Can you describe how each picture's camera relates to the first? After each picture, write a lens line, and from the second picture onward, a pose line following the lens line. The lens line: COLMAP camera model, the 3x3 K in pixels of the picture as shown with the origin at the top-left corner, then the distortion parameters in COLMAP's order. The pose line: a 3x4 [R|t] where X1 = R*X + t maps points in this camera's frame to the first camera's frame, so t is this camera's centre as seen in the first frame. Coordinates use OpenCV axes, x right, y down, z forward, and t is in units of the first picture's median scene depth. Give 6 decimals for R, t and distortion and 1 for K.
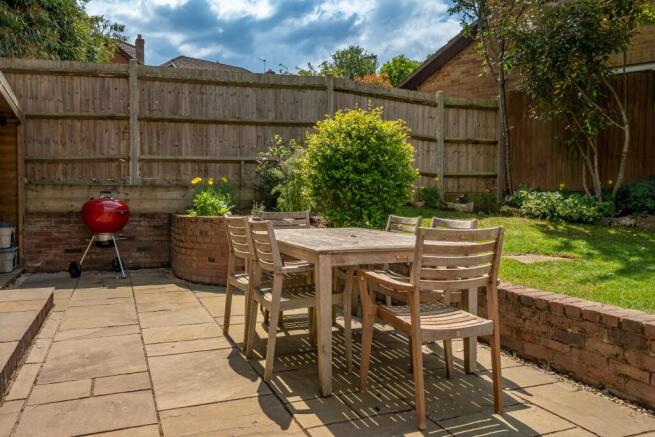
lens RADIAL K [[510.2, 0, 326.7], [0, 510.2, 216.4], [0, 0, 1]] dist [0.010703, 0.003751]
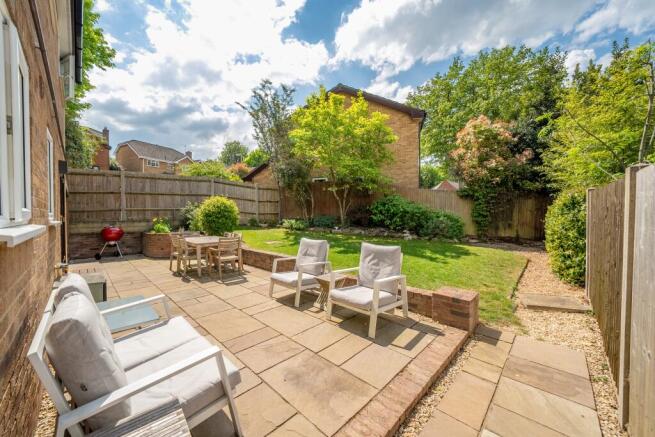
lens RADIAL K [[228.5, 0, 316.7], [0, 228.5, 219.5], [0, 0, 1]] dist [-0.011607, 0.000019]
pose [[0.920946, -0.015053, 0.389400, 0.056163], [0.024624, 0.999505, -0.019598, -0.025309], [-0.388912, 0.027637, 0.920860, -0.386781]]
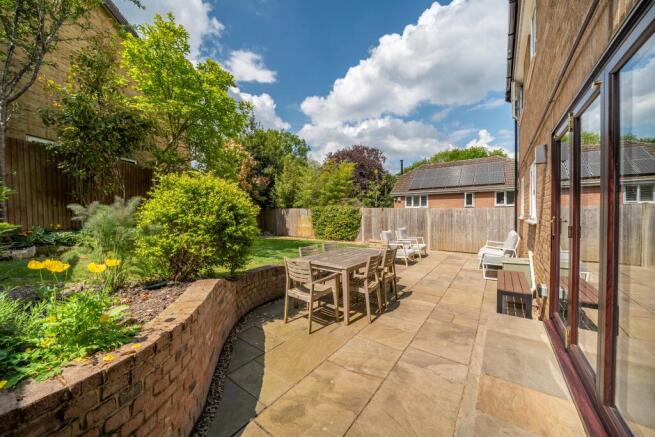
lens RADIAL K [[228.5, 0, 326.9], [0, 228.5, 221.0], [0, 0, 1]] dist [-0.008404, 0.000027]
pose [[-0.504770, -0.011170, 0.863181, -0.397083], [0.045752, 0.998165, 0.039671, -0.072574], [-0.862040, 0.059517, -0.503333, 0.761214]]
